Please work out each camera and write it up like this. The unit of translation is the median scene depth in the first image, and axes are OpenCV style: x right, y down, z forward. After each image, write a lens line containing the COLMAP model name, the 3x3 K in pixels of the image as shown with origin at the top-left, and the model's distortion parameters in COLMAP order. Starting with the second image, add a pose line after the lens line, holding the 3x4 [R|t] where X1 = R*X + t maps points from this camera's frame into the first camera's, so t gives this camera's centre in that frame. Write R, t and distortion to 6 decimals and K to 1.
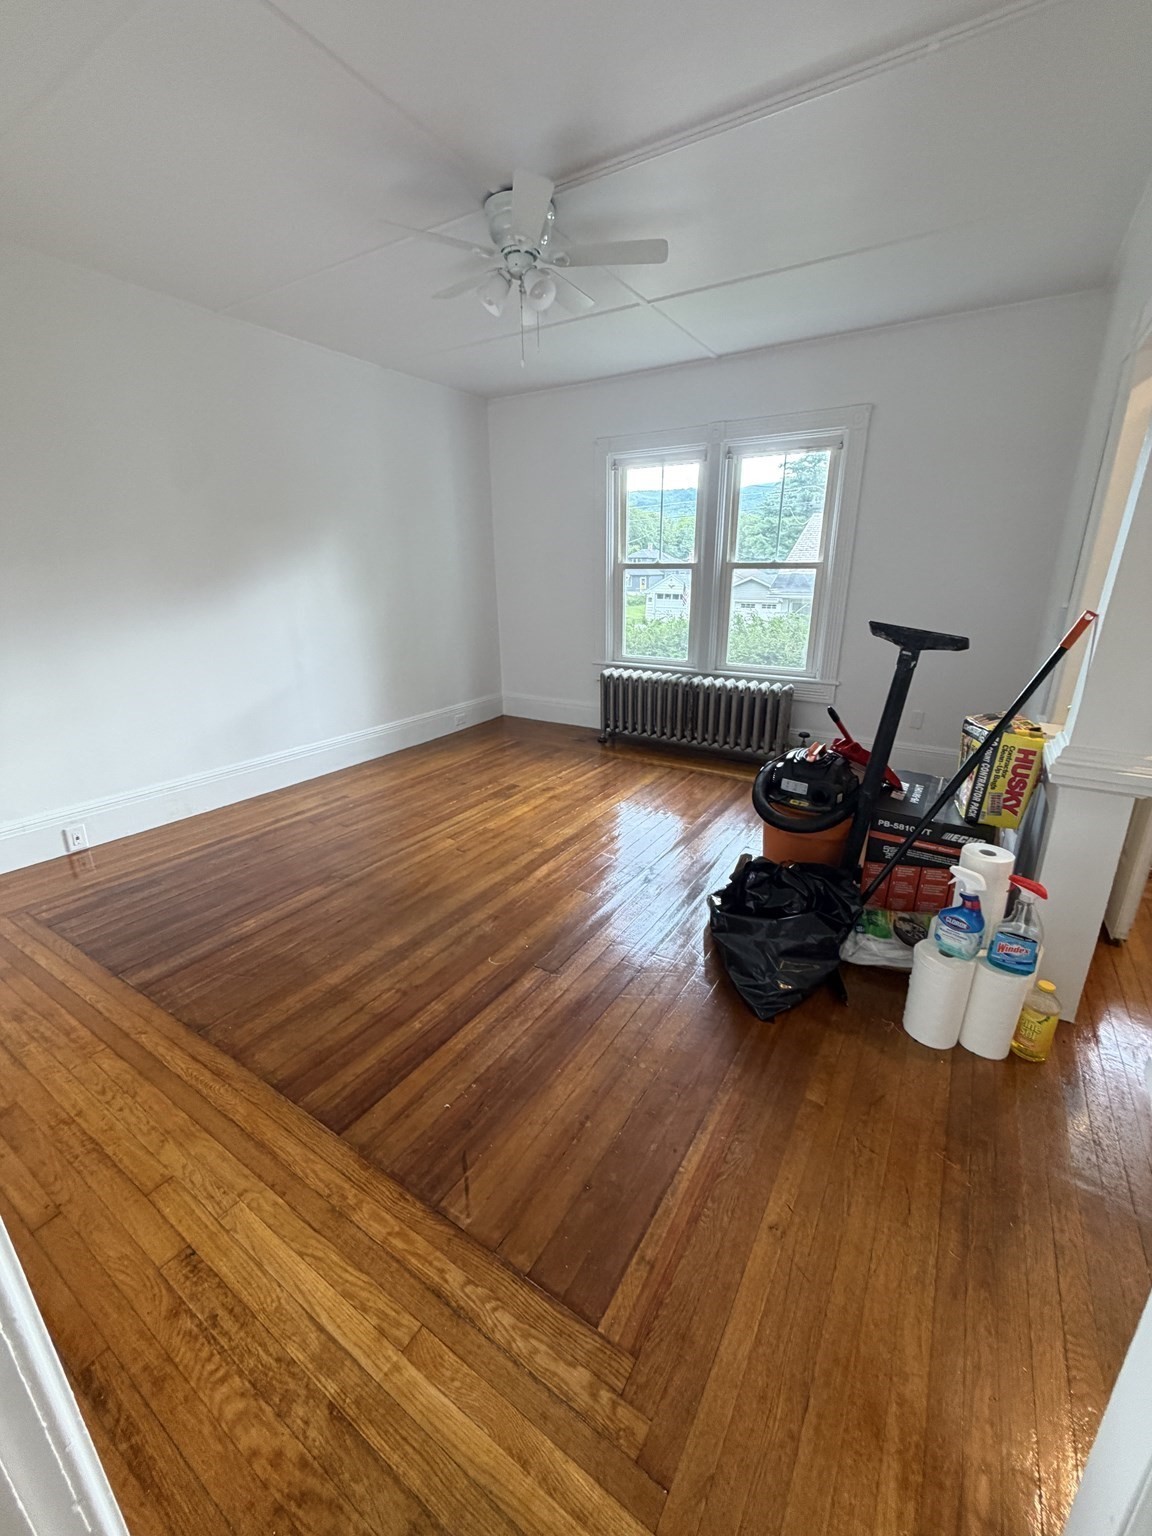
lens RADIAL K [[617.2, 0, 580.3], [0, 617.2, 764.7], [0, 0, 1]] dist [0.003687, -0.000089]
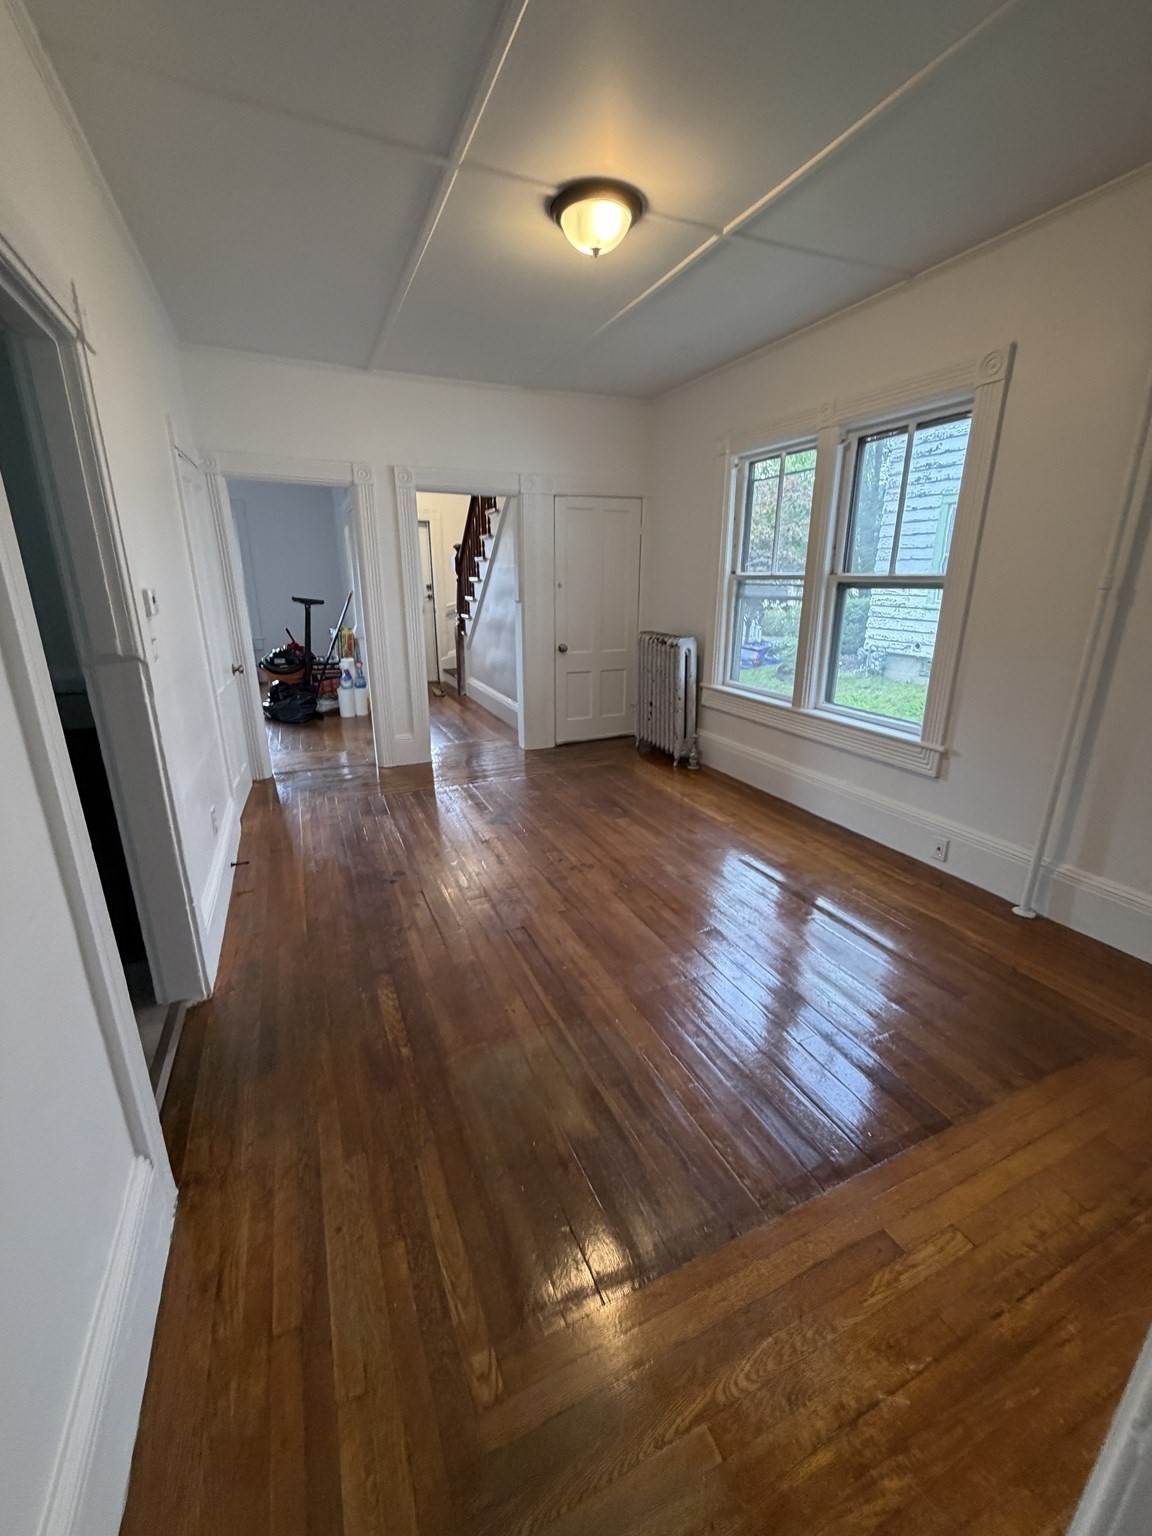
lens RADIAL K [[617.2, 0, 572.0], [0, 617.2, 757.0], [0, 0, 1]] dist [0.003687, -0.000089]
pose [[0.553324, -0.231368, 0.800188, -1.331415], [0.253825, 0.961796, 0.102577, 0.541373], [-0.793351, 0.146349, 0.590911, -1.700007]]
